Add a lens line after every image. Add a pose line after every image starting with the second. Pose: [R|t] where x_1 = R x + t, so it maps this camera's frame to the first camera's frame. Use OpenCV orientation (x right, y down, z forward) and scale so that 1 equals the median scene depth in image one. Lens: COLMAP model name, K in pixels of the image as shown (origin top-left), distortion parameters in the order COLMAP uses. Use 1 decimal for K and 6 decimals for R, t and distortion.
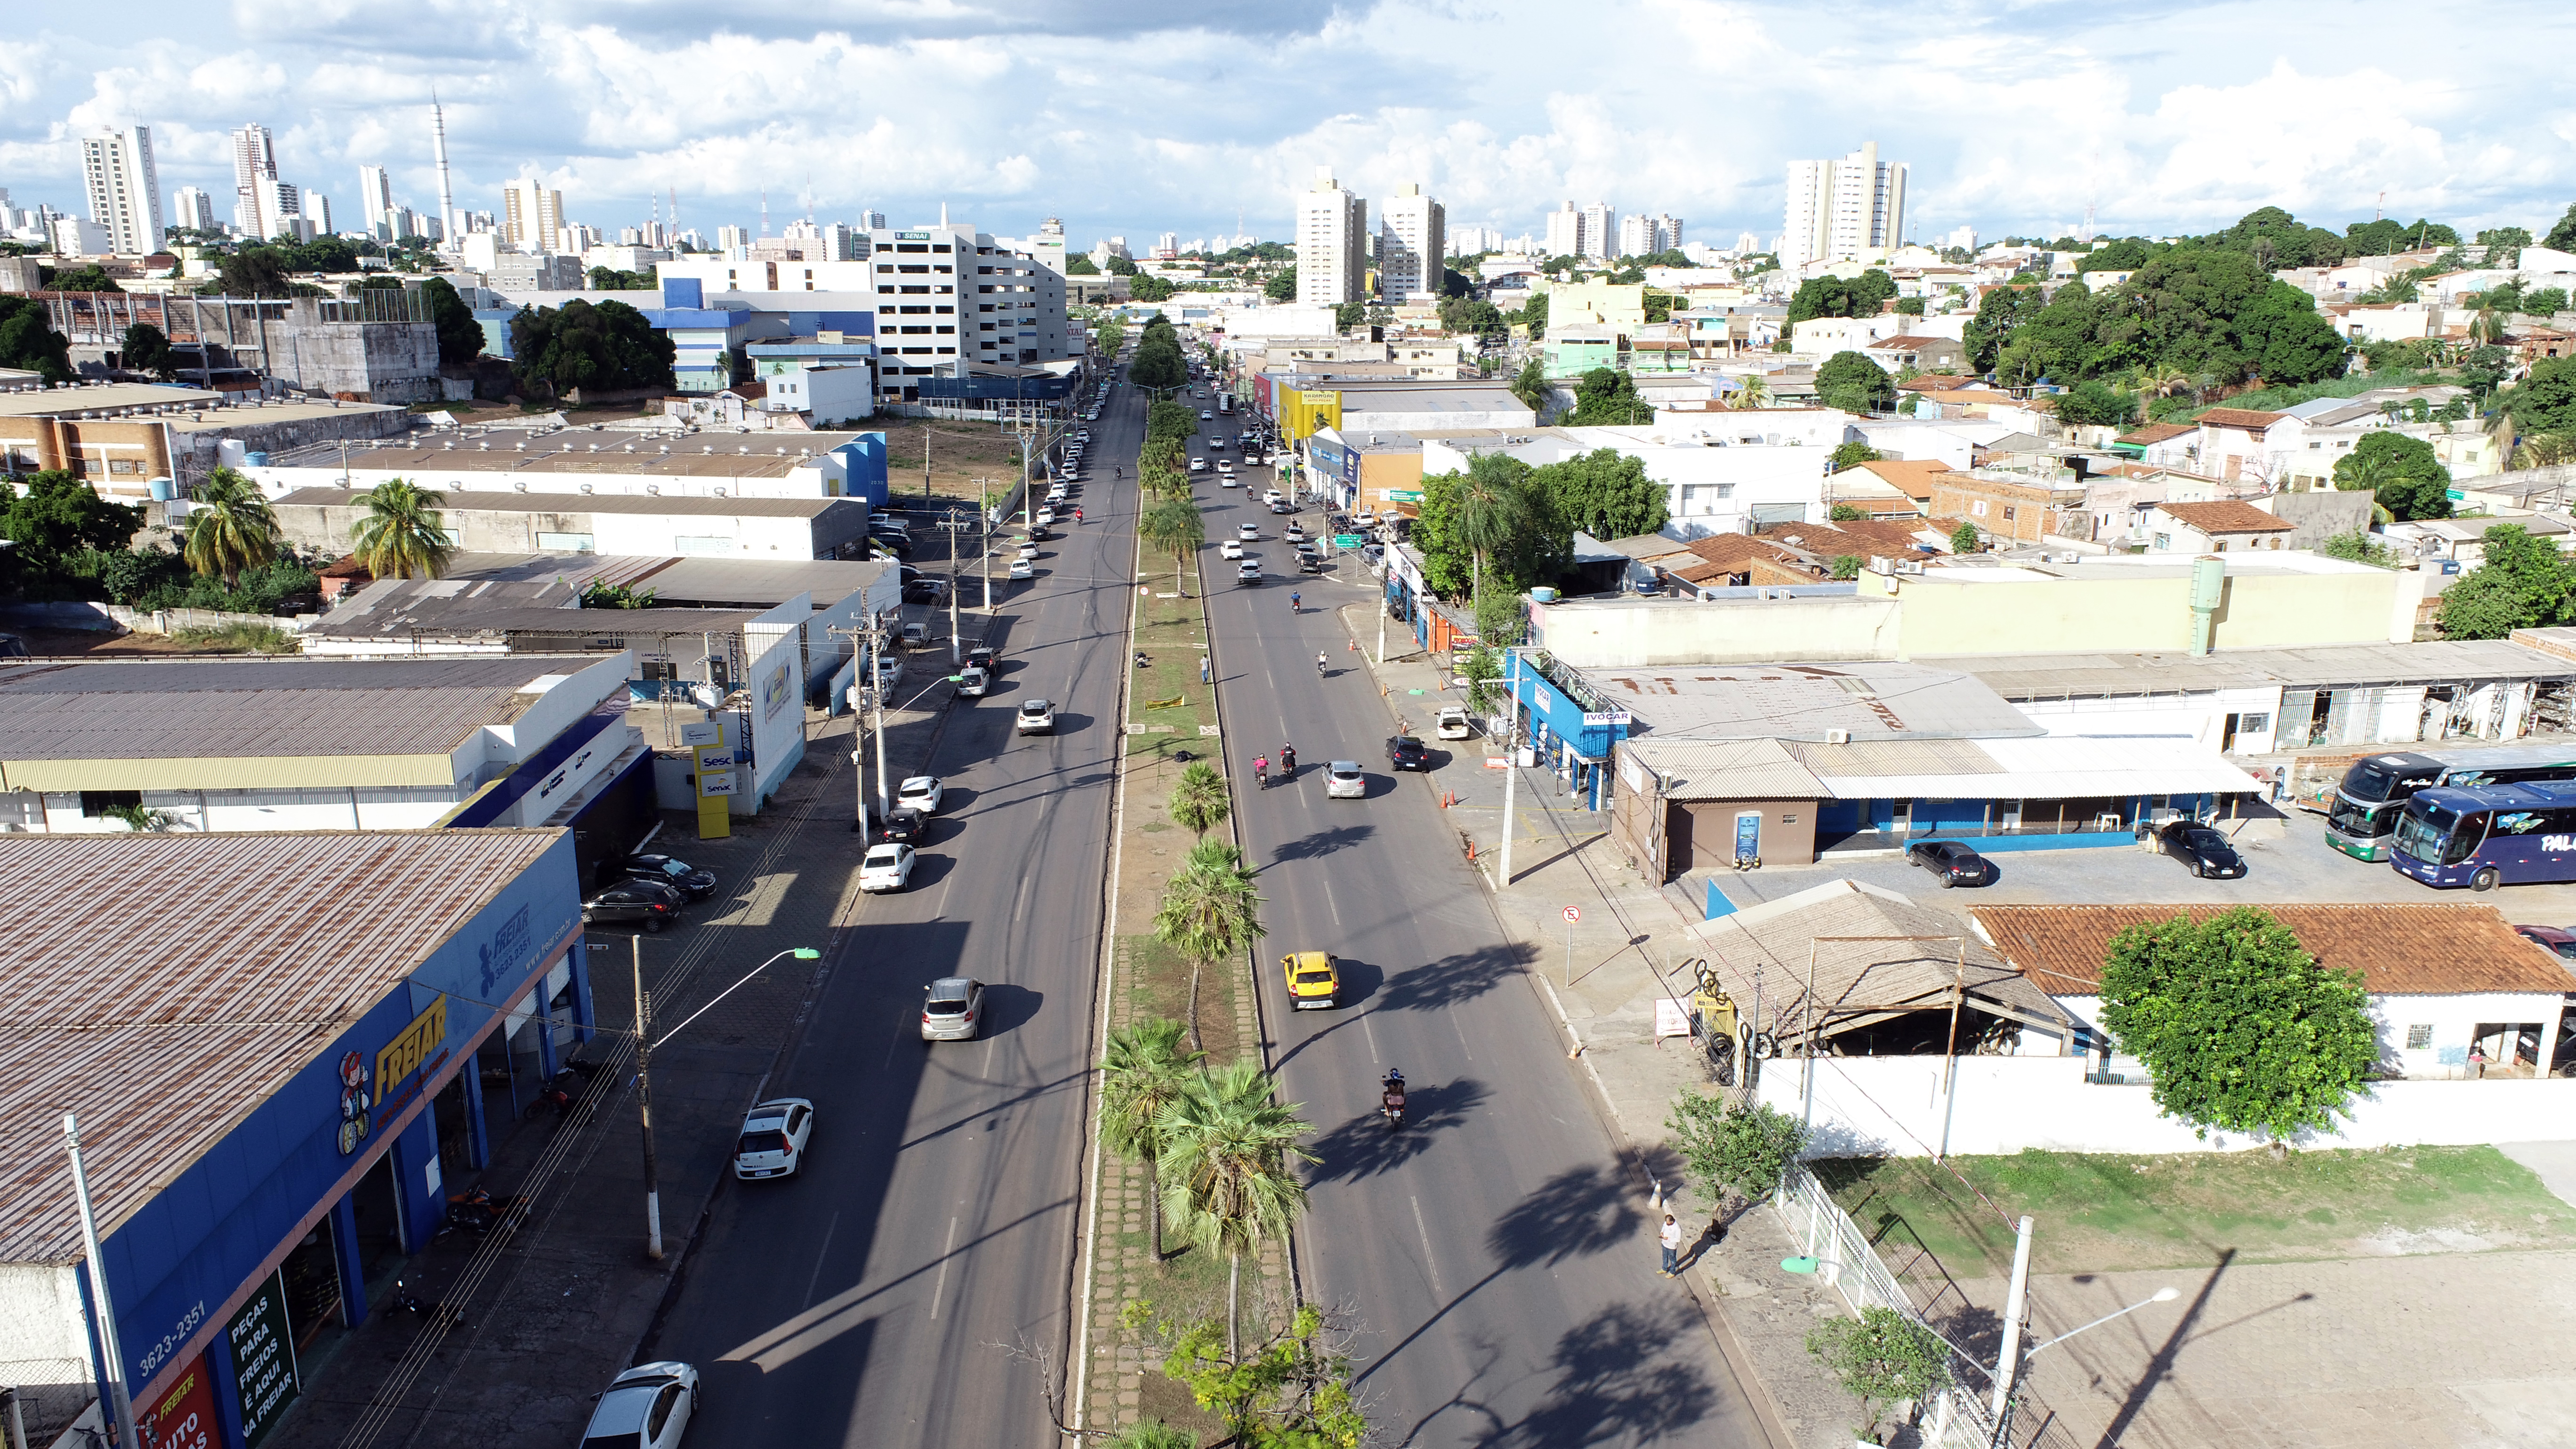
lens RADIAL K [[1737.8, 0, 1288.0], [0, 1737.8, 724.5], [0, 0, 1]] dist [-0.015499, 0.006418]
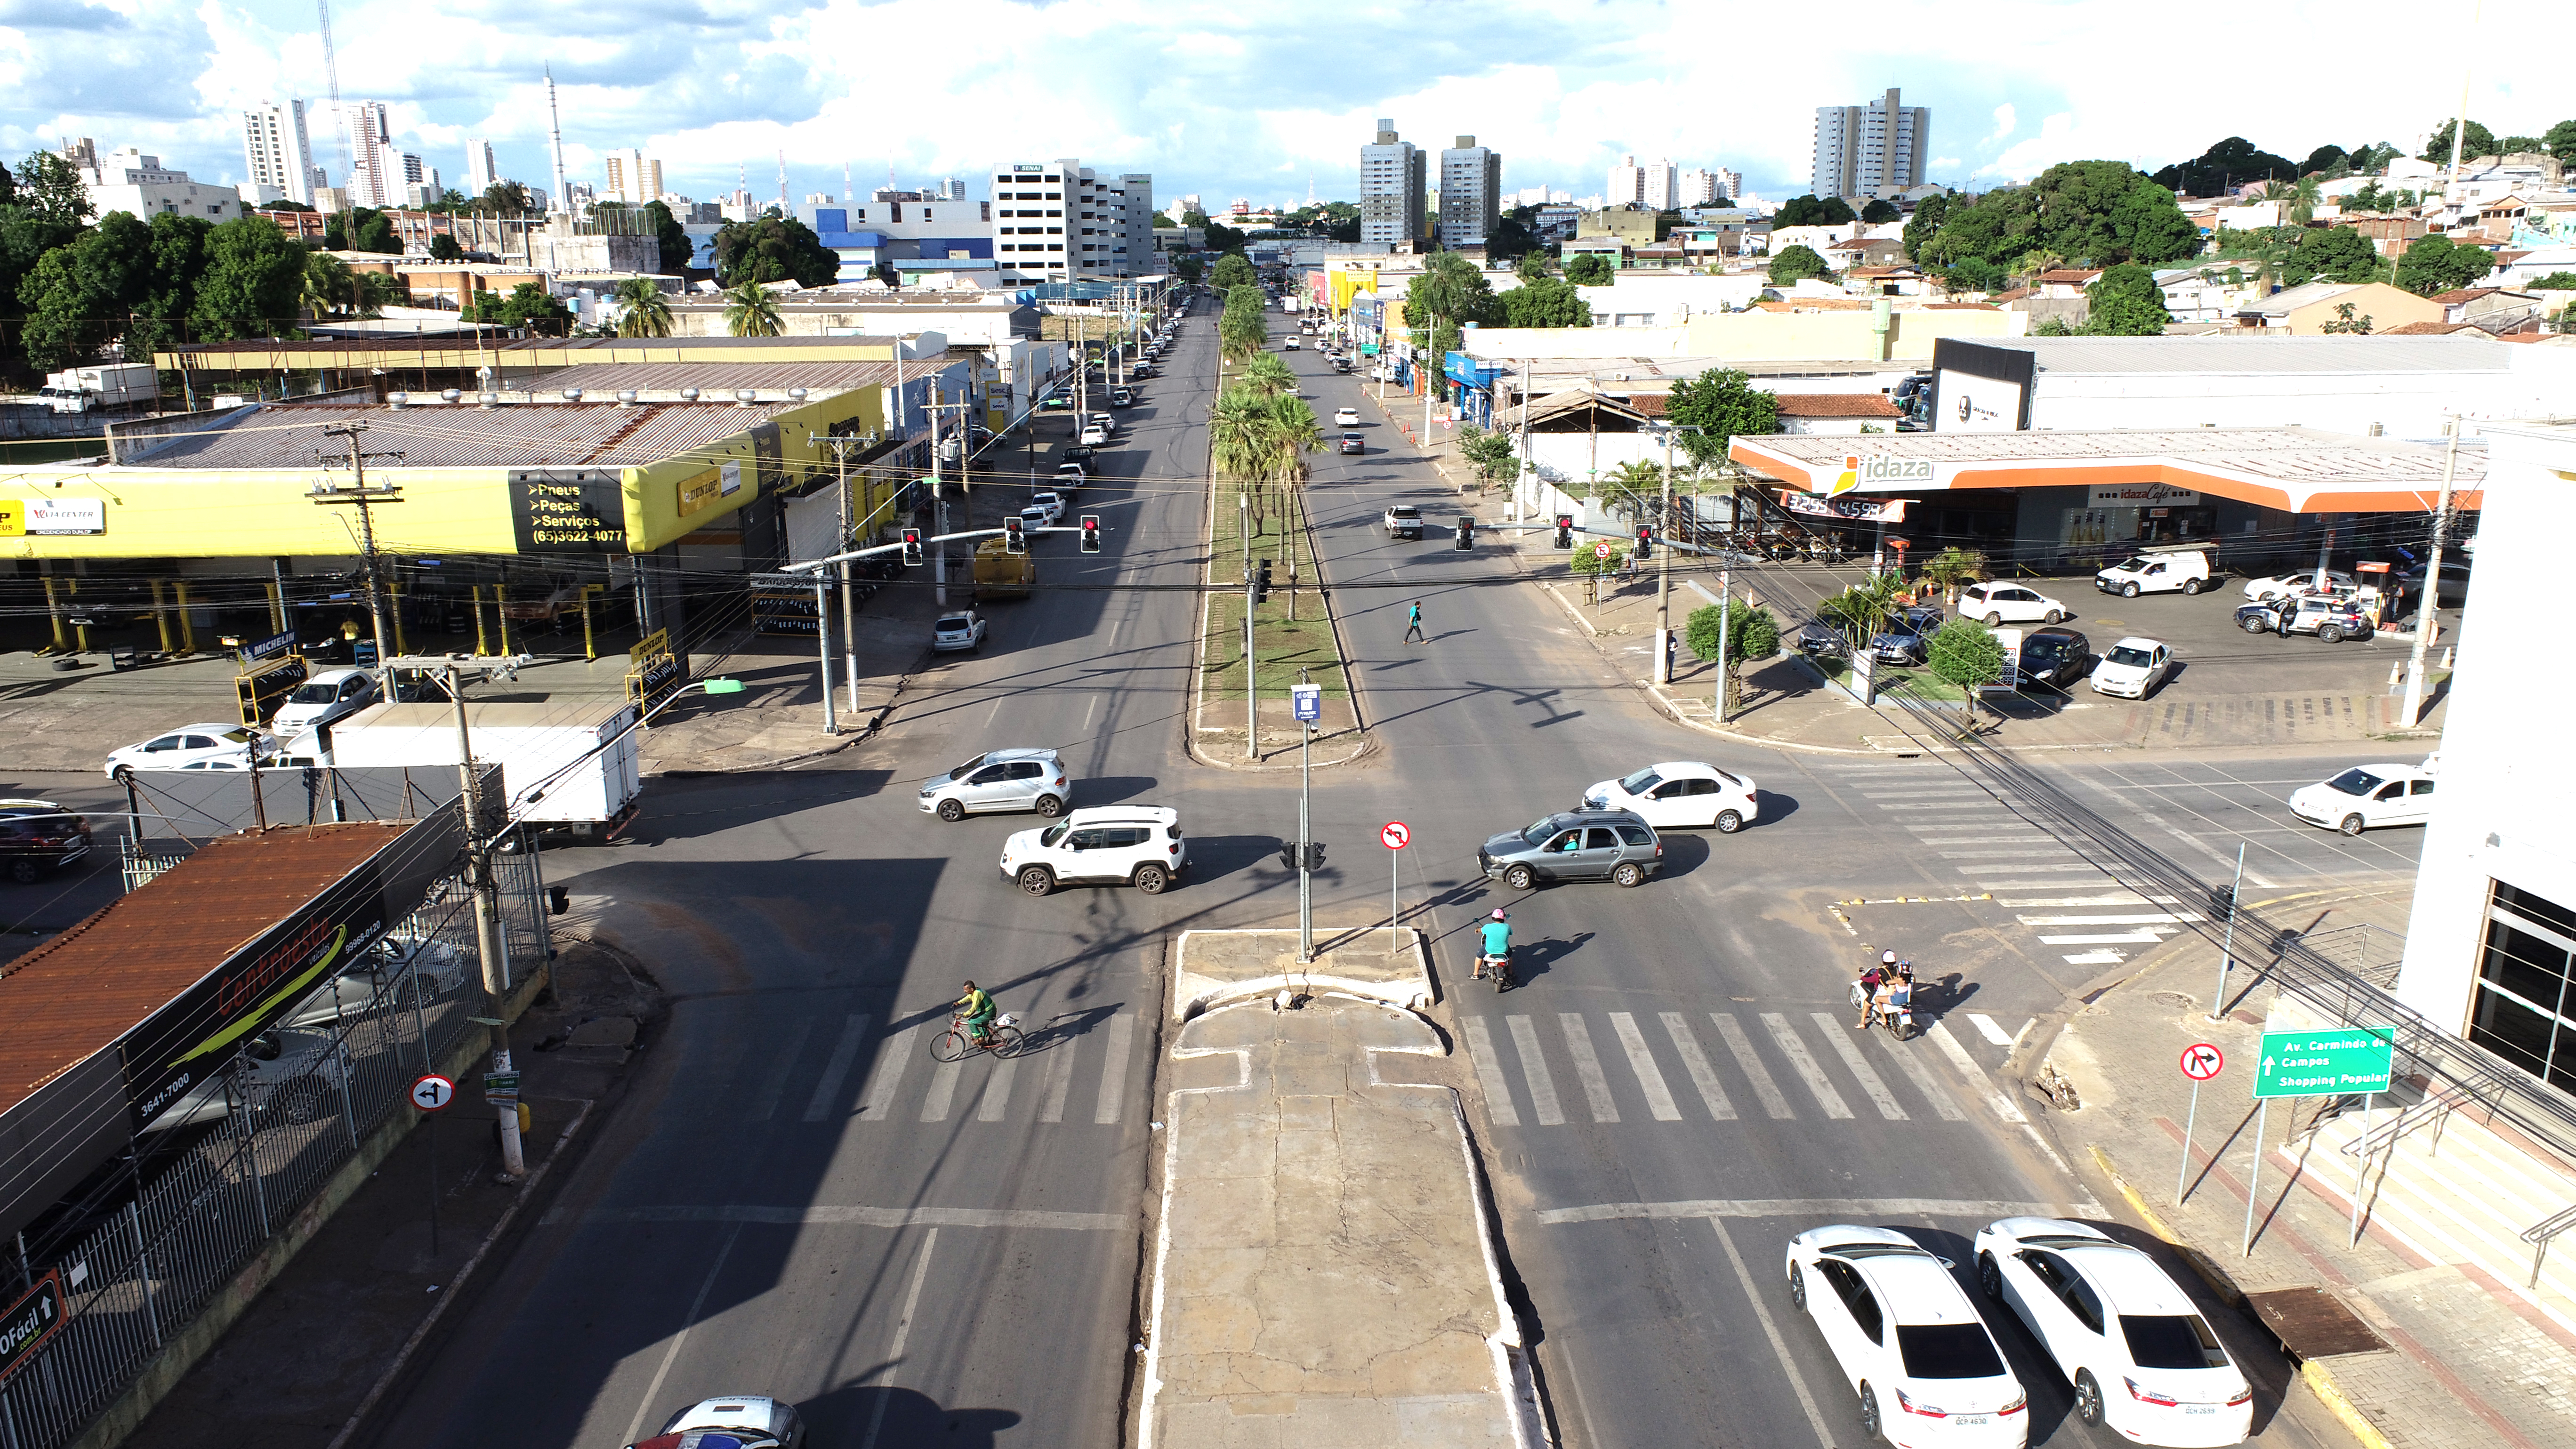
lens RADIAL K [[1737.8, 0, 1288.0], [0, 1737.8, 724.5], [0, 0, 1]] dist [-0.015499, 0.006418]
pose [[0.999142, 0.000197, -0.041405, 0.012056], [0.000526, 0.999848, 0.017447, 0.079817], [0.041402, -0.017454, 0.998990, -0.191519]]
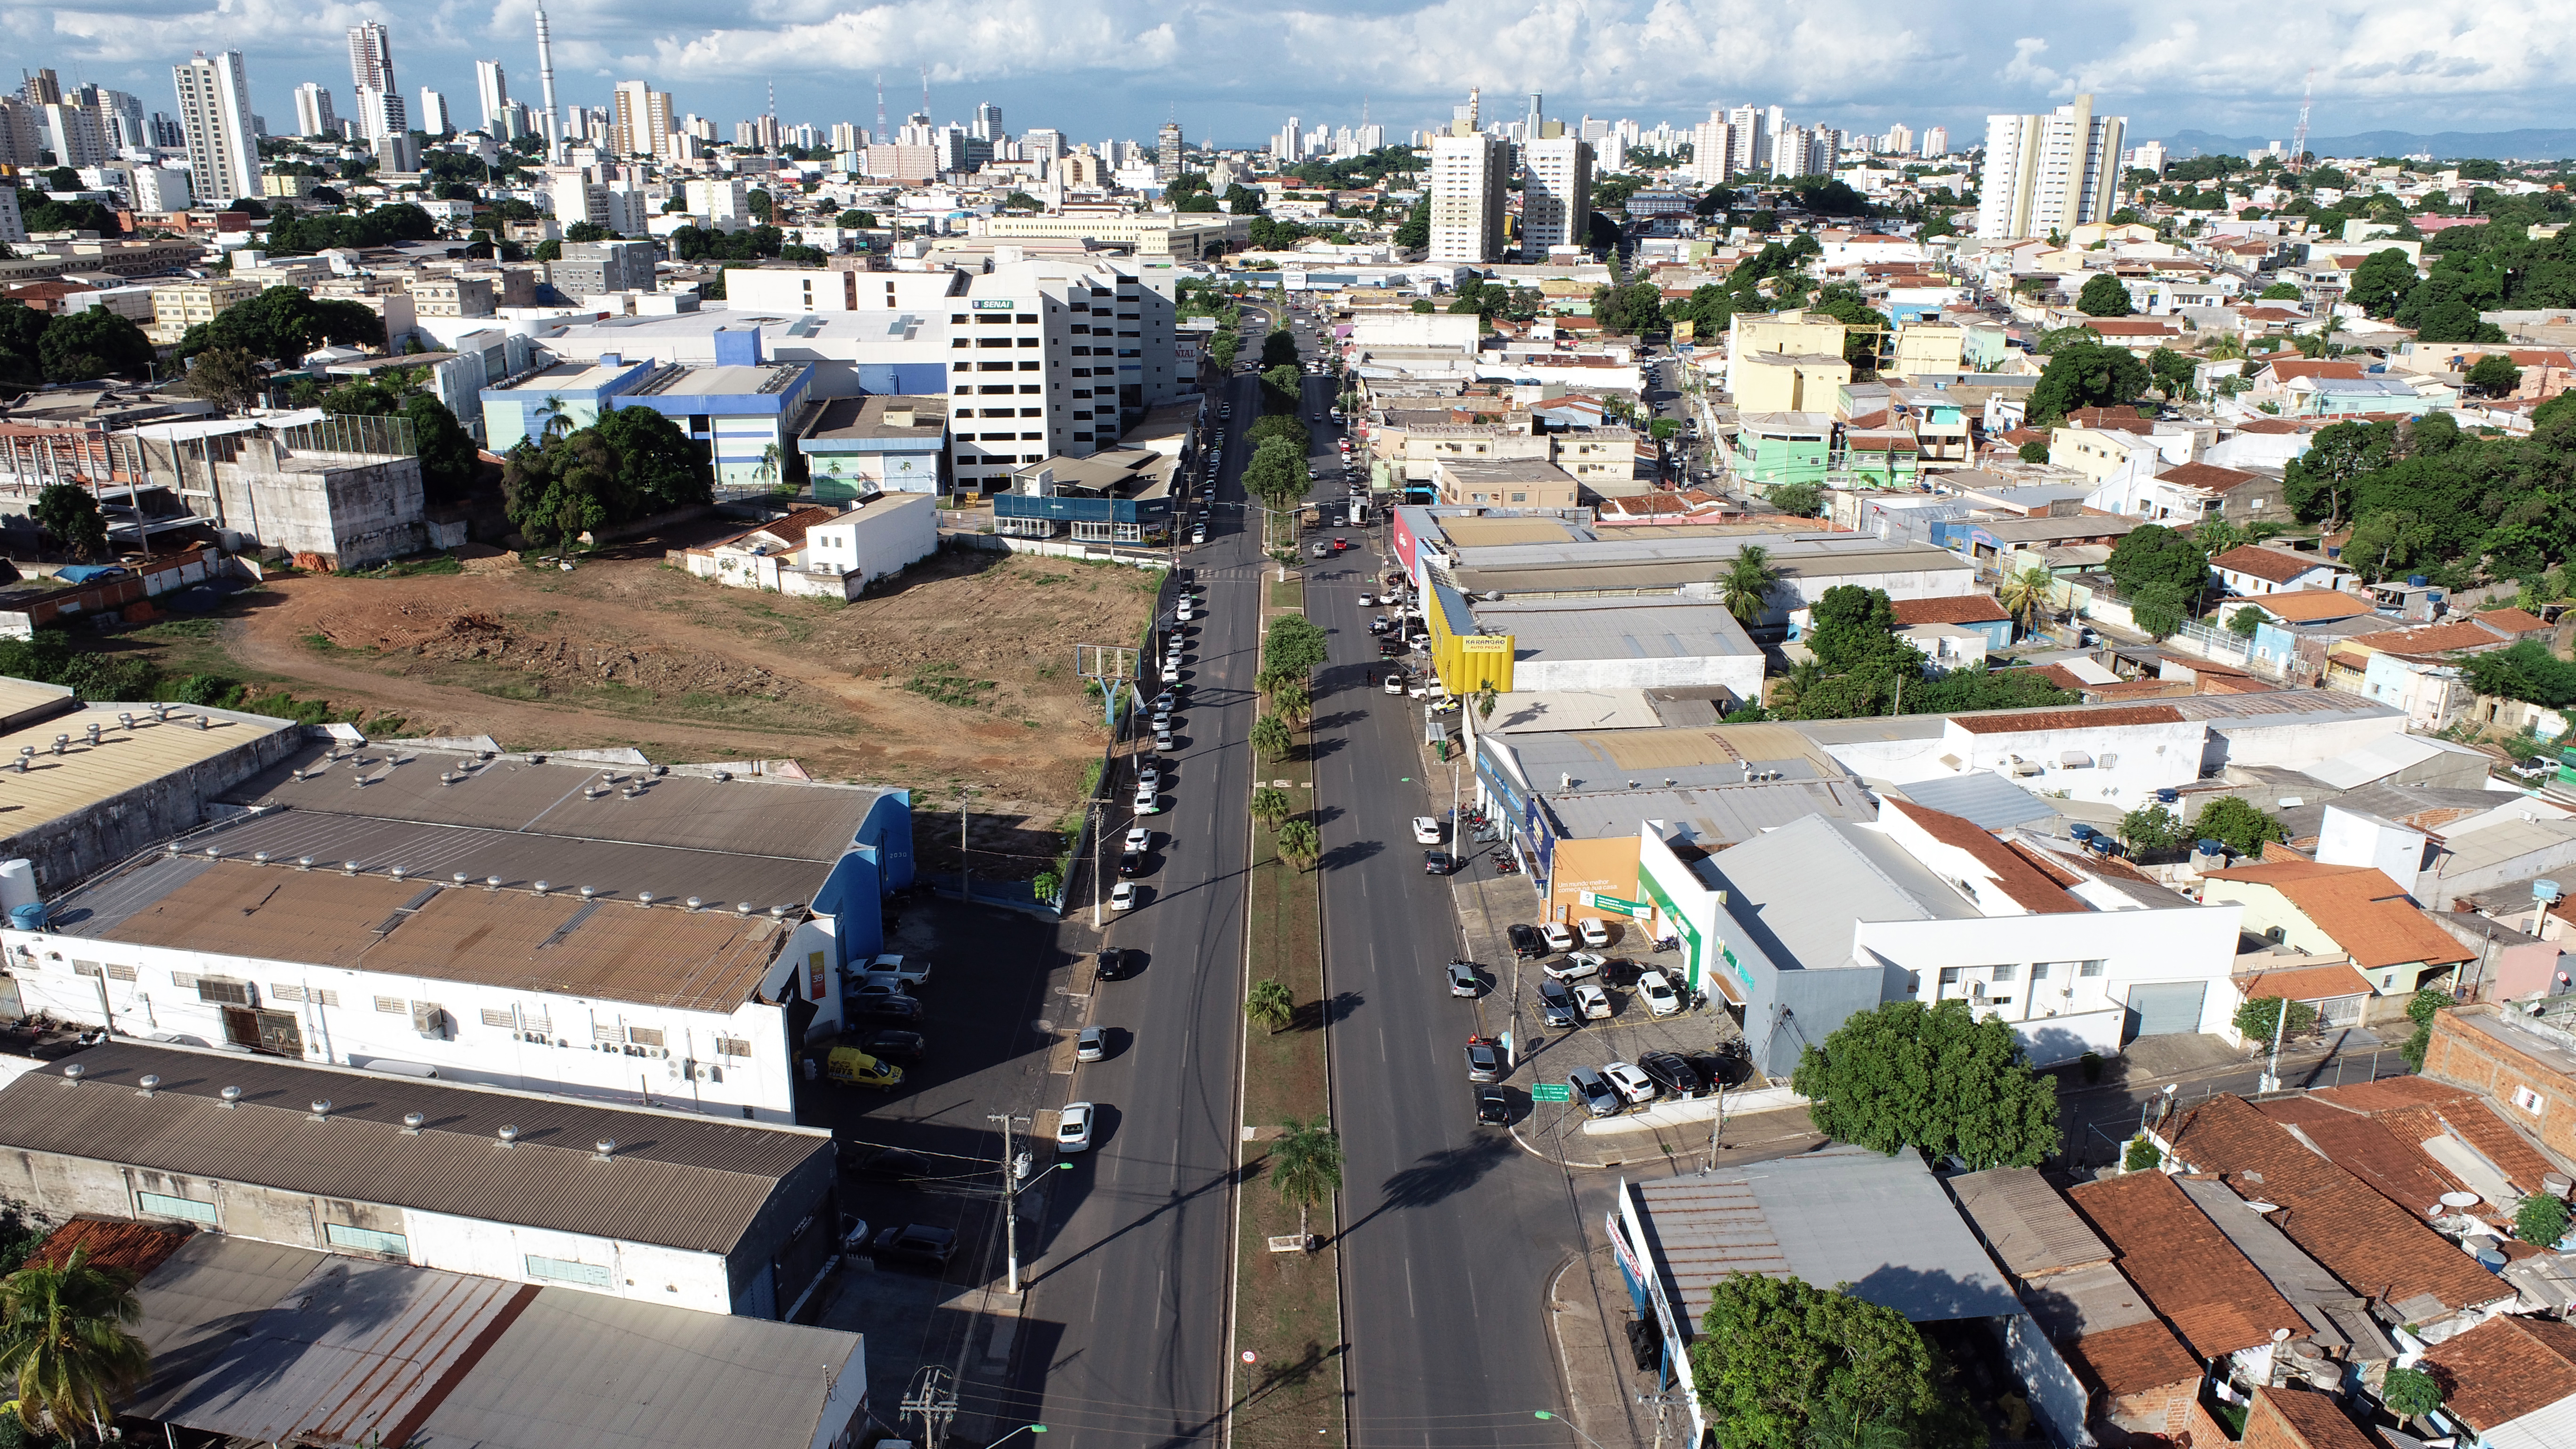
lens RADIAL K [[1737.8, 0, 1288.0], [0, 1737.8, 724.5], [0, 0, 1]] dist [-0.015499, 0.006418]
pose [[0.997676, 0.024185, -0.063698, -0.012847], [-0.019971, 0.997620, 0.065995, -0.133145], [0.065142, -0.064570, 0.995785, 0.147197]]
